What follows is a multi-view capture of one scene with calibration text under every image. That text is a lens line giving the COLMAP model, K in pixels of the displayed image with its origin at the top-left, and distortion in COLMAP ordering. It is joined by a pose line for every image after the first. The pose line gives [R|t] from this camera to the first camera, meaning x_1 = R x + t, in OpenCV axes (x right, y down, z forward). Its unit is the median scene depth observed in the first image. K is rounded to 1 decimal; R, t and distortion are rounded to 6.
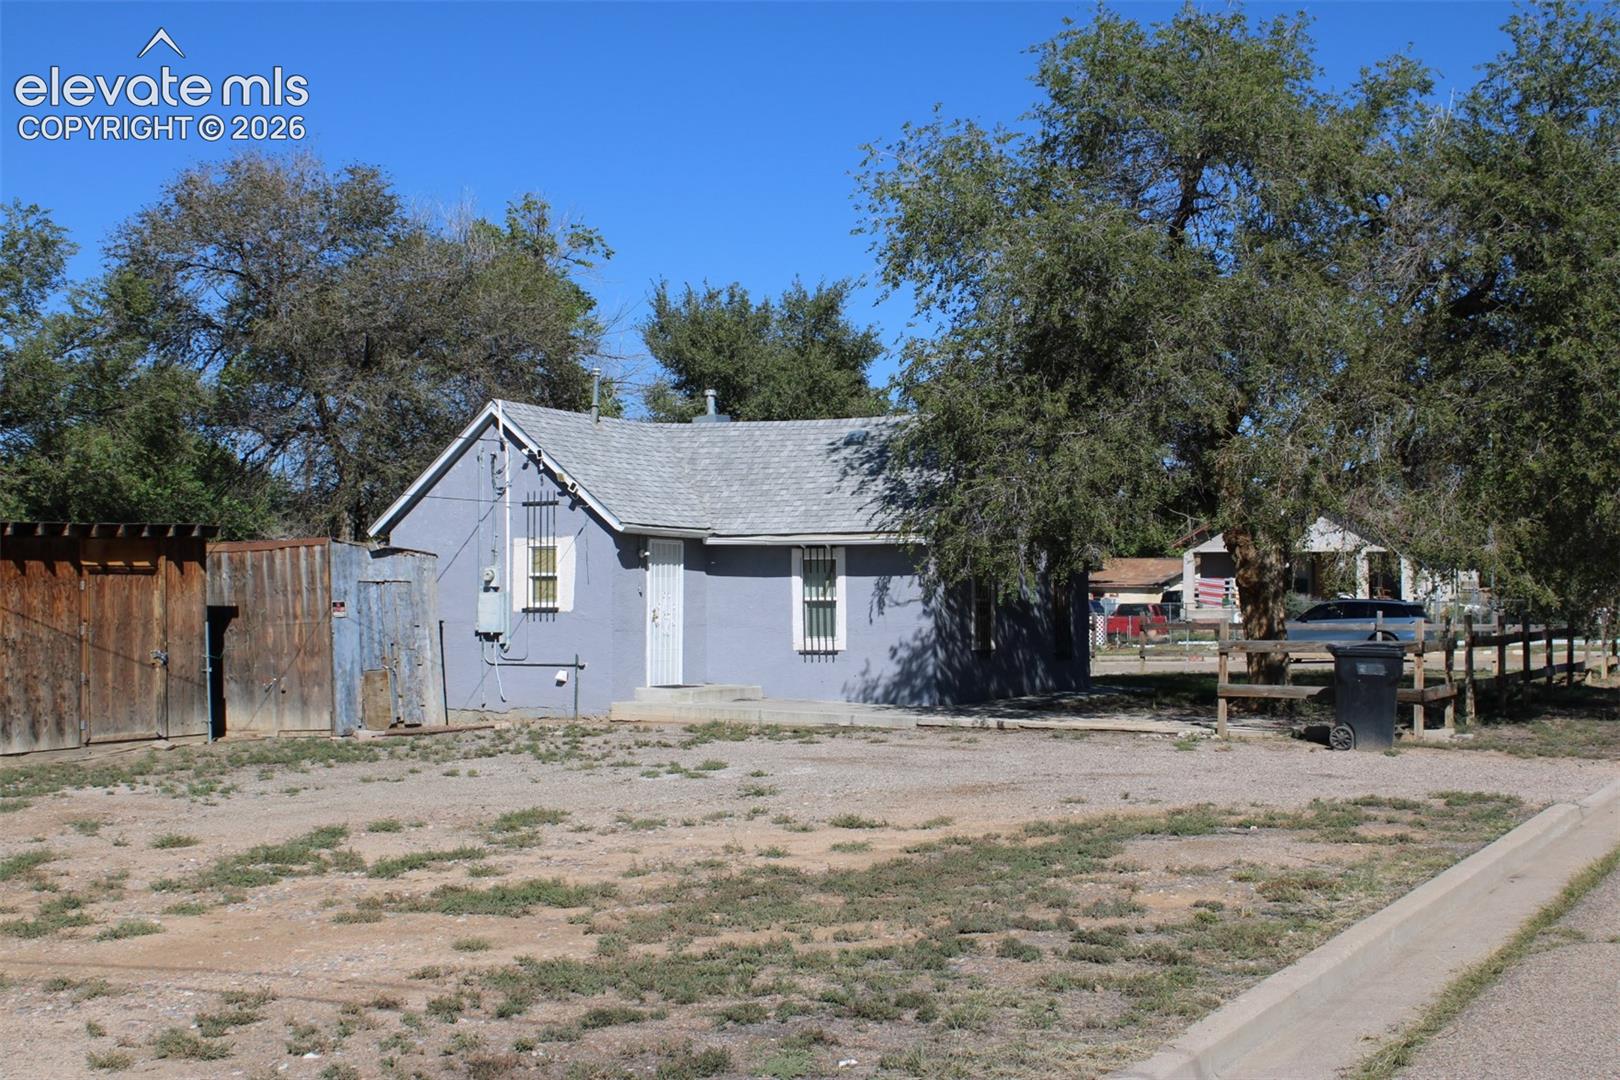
lens RADIAL K [[2092.7, 0, 810.0], [0, 2092.7, 540.0], [0, 0, 1]] dist [-0.058899, 0.139053]
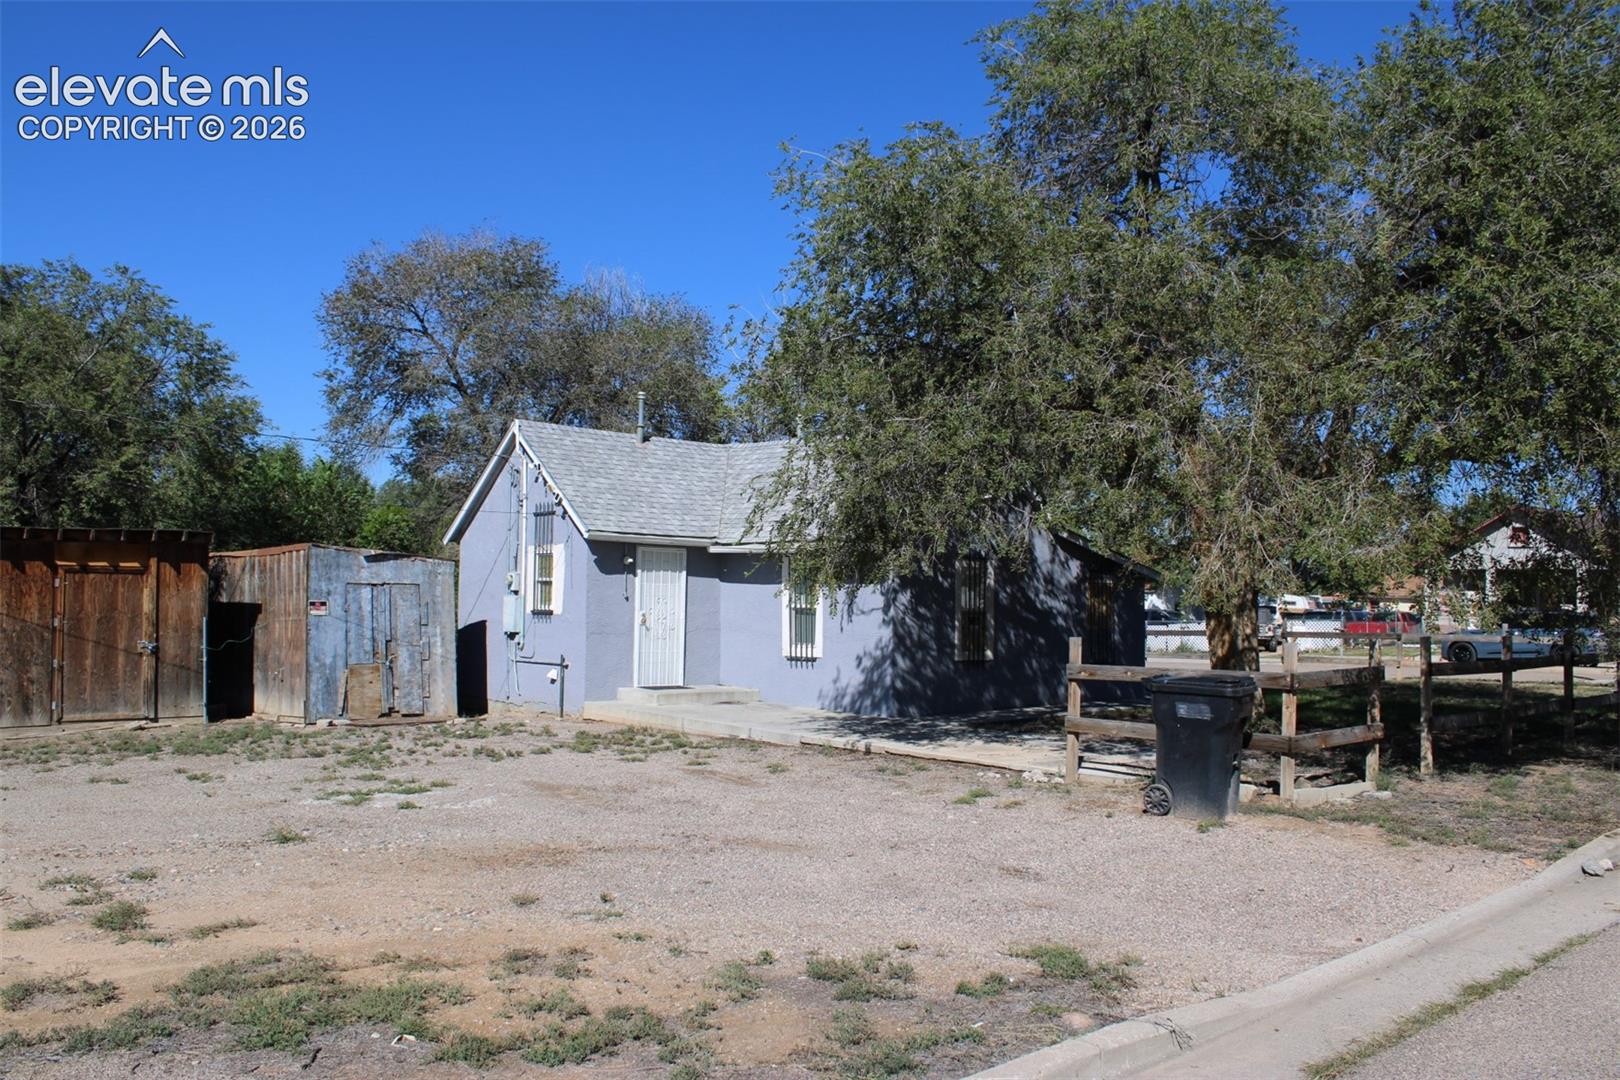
lens RADIAL K [[1366.1, 0, 810.0], [0, 1366.1, 521.0], [0, 0, 1]] dist [-0.142566, 0.144133]
pose [[0.940291, -0.006575, -0.340308, 0.246188], [-0.003799, 0.999548, -0.029810, 0.006961], [0.340350, 0.029323, 0.939841, 0.396103]]
